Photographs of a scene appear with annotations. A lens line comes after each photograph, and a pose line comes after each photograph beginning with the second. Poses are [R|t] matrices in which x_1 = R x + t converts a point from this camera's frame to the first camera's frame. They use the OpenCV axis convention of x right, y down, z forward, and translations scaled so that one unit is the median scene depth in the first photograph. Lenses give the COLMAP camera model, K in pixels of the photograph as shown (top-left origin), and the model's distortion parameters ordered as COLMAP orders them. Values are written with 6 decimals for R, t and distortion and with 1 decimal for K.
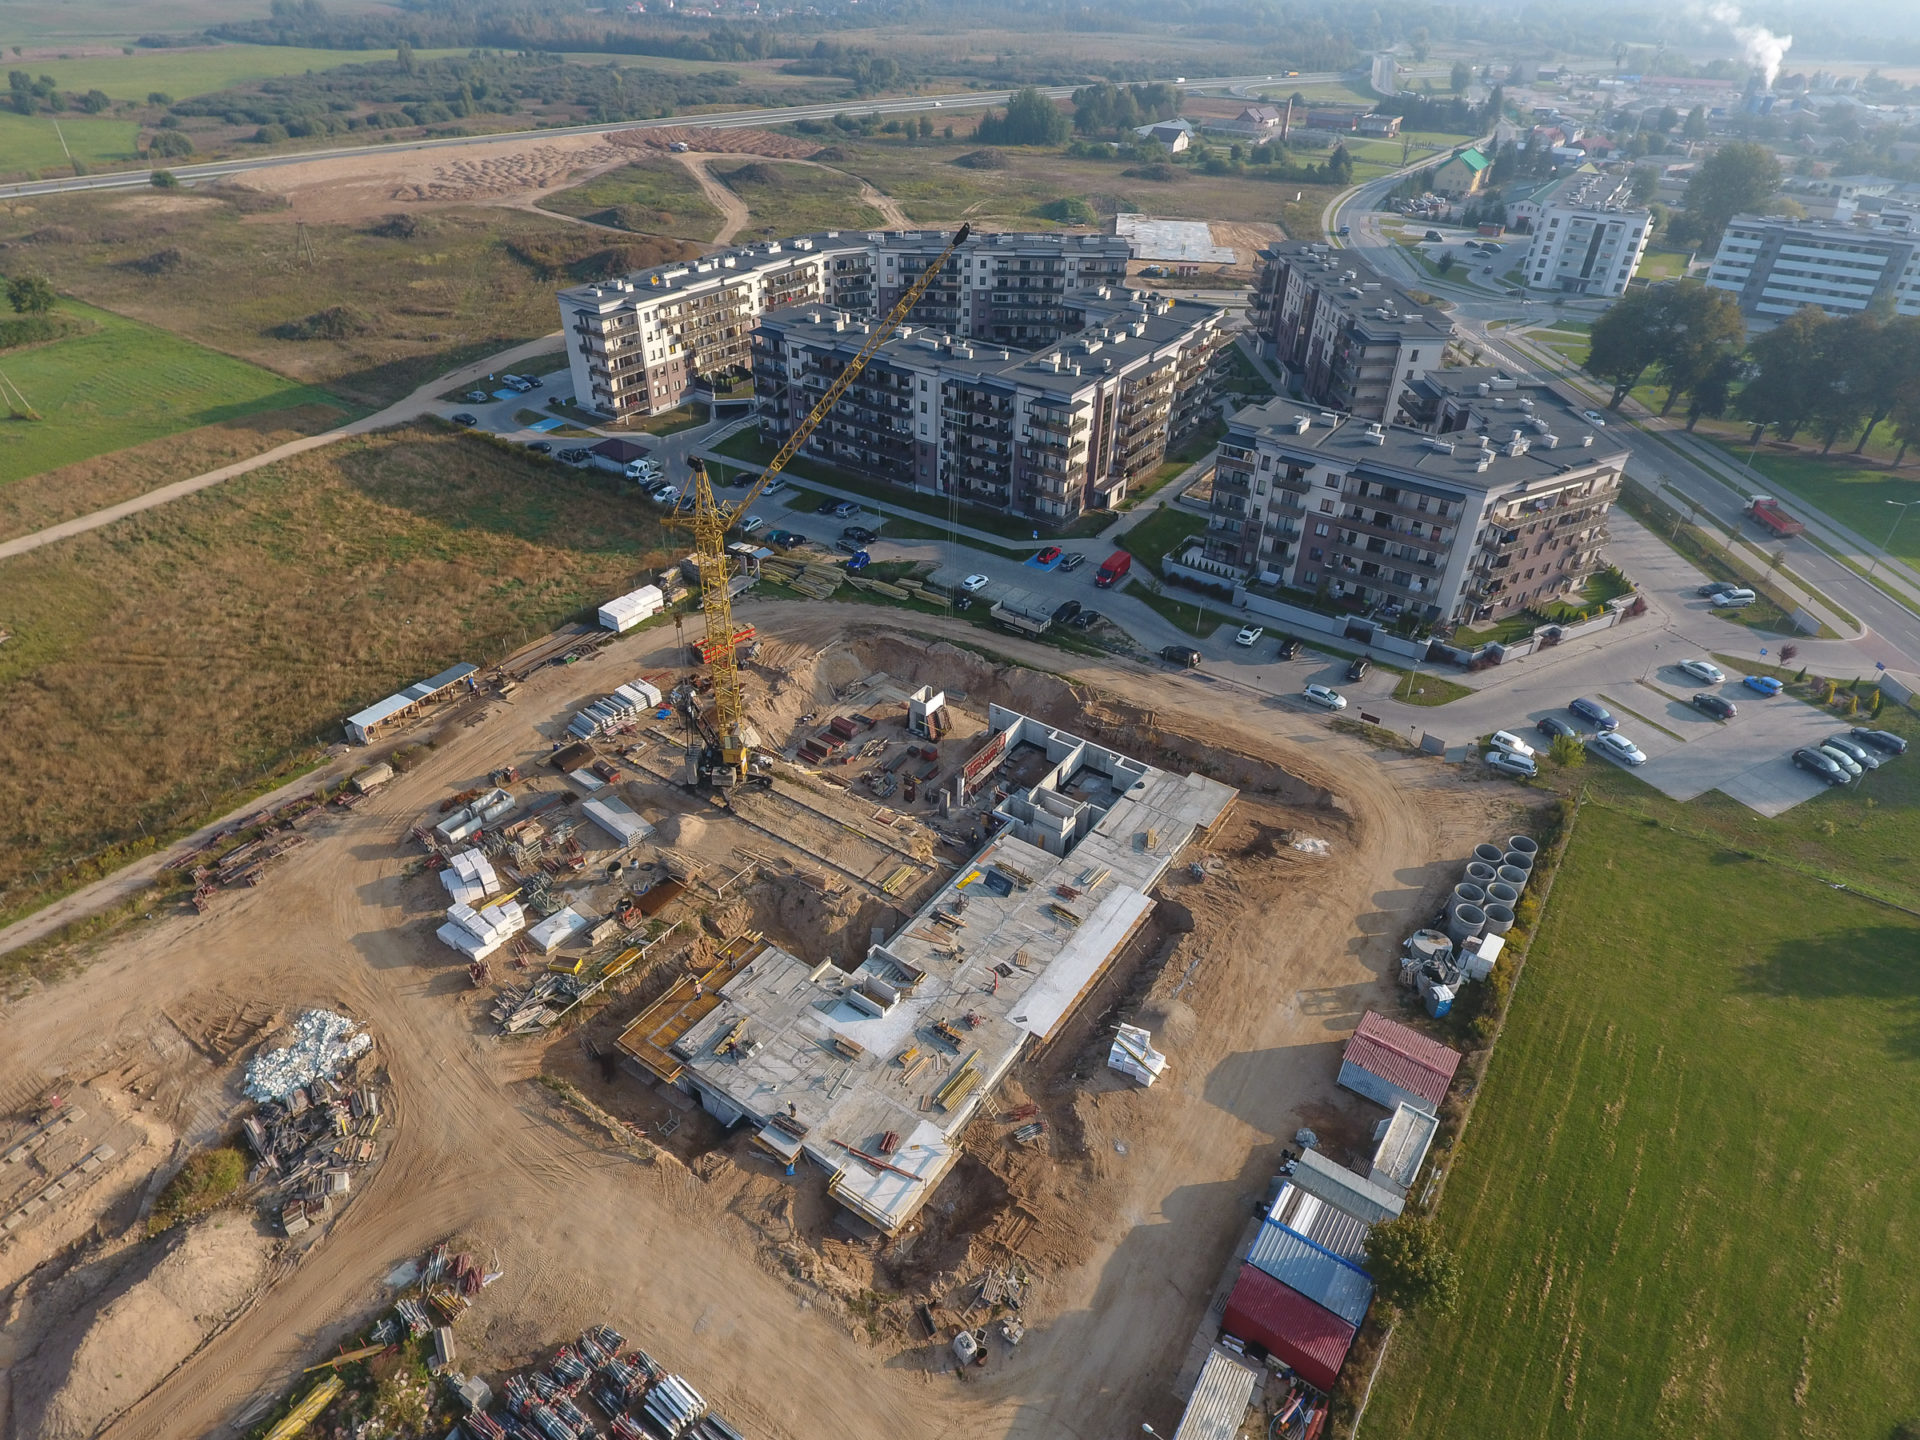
lens RADIAL K [[1118.2, 0, 948.3], [0, 1118.2, 712.9], [0, 0, 1]] dist [0.008714, -0.003117]
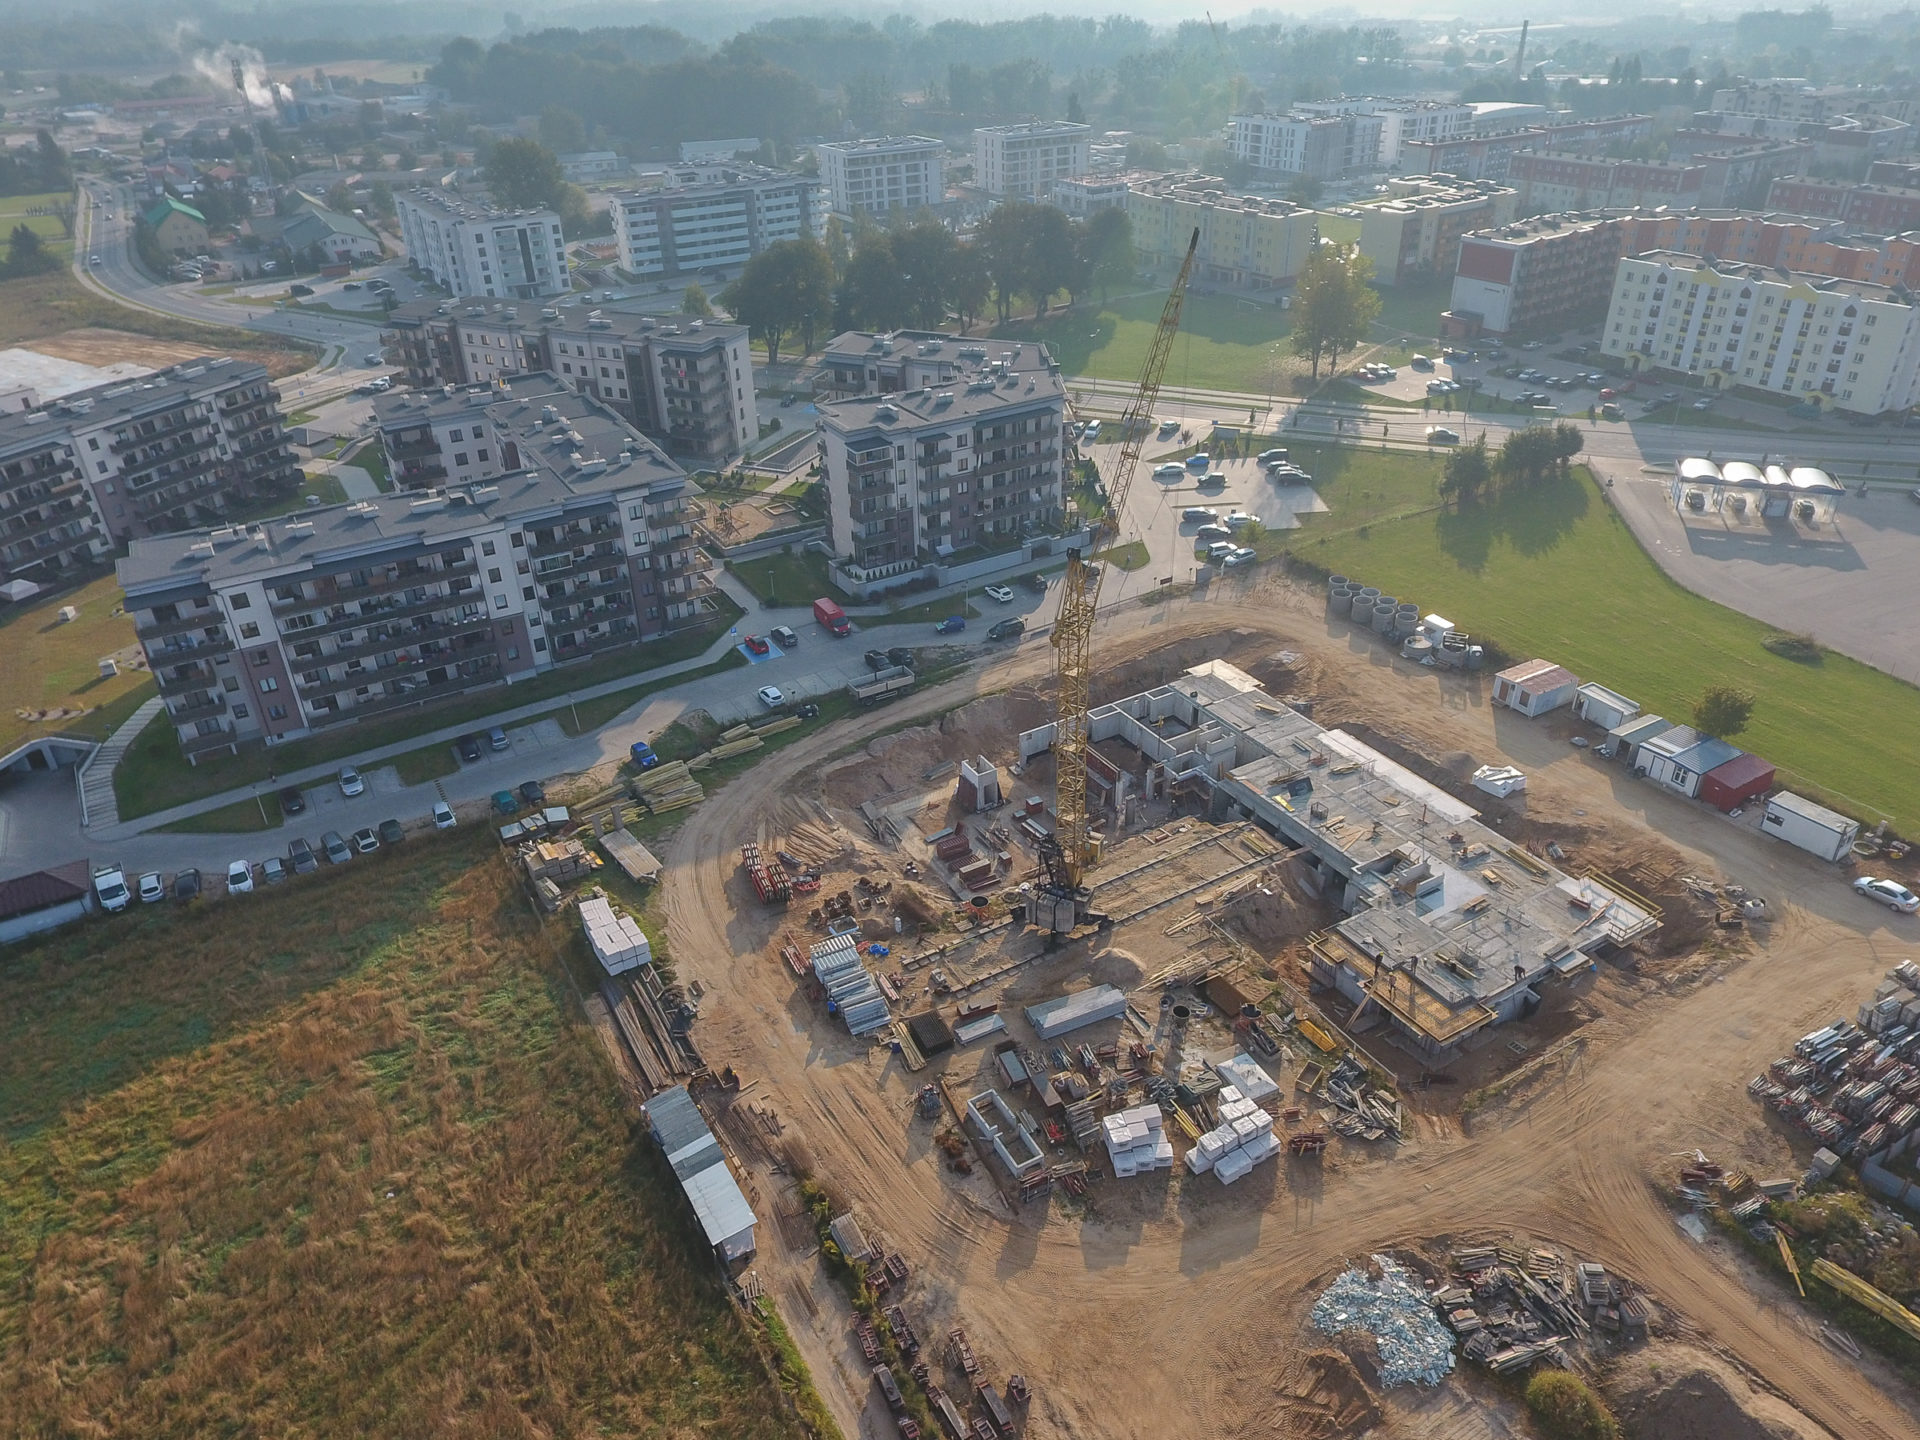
lens RADIAL K [[1301.3, 0, 969.9], [0, 1301.3, 732.4], [0, 0, 1]] dist [0.007289, -0.002684]
pose [[0.407459, -0.494590, 0.767696, -0.736891], [0.540211, 0.808328, 0.234047, -0.259619], [-0.736307, 0.319354, 0.596544, 0.315647]]
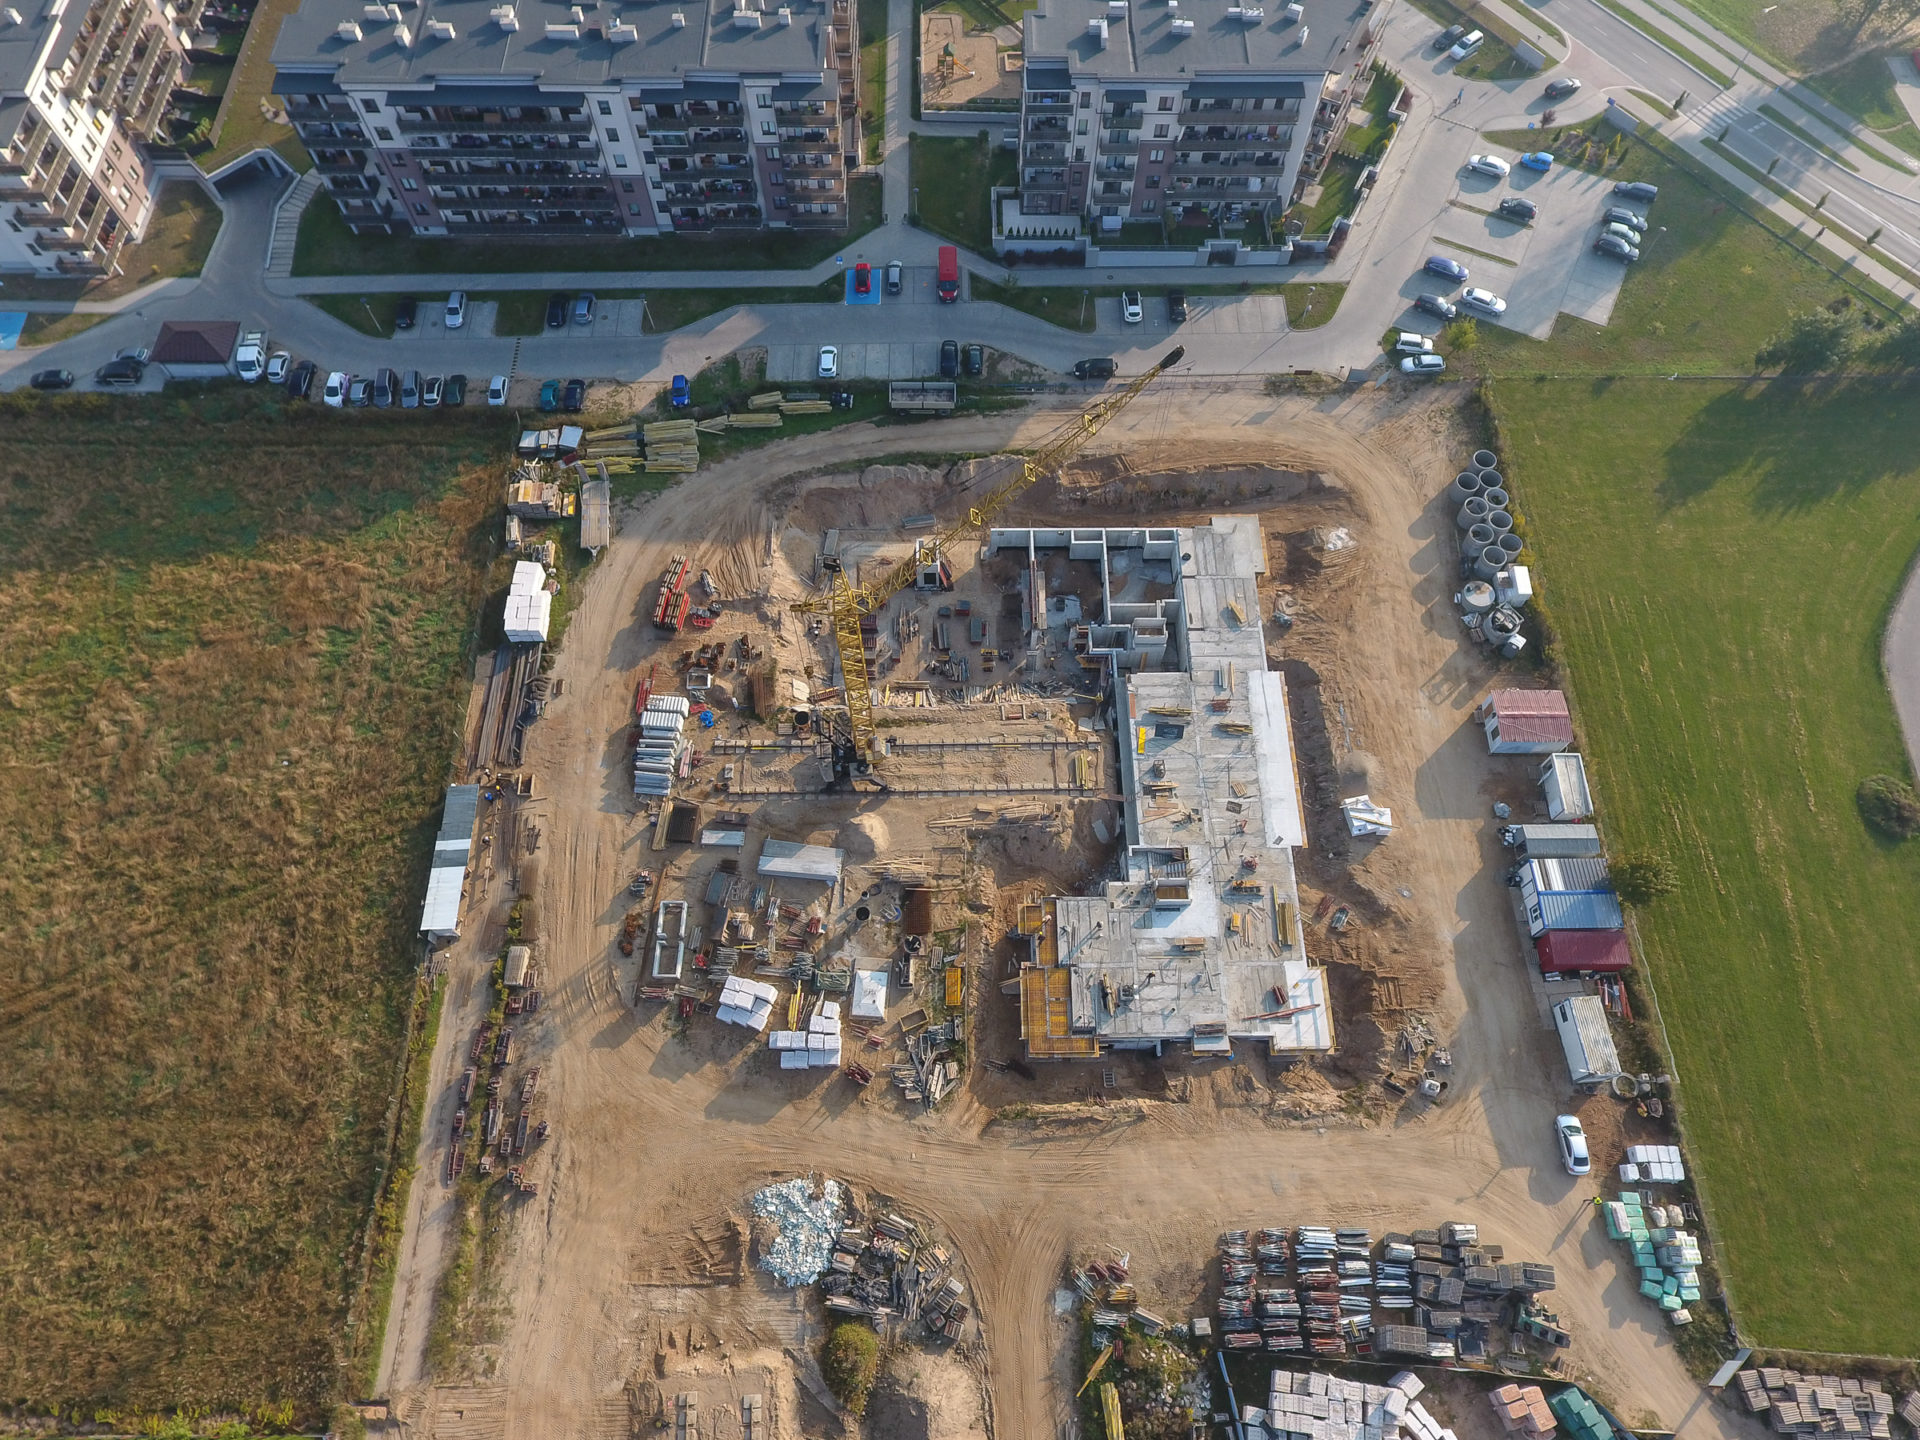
lens RADIAL K [[1202.9, 0, 976.2], [0, 1202.9, 765.6], [0, 0, 1]] dist [0.004237, -0.000473]
pose [[0.811458, -0.533910, 0.237646, -0.285959], [0.333735, 0.757166, 0.561534, -0.384287], [-0.479746, -0.376350, 0.792593, 0.097076]]
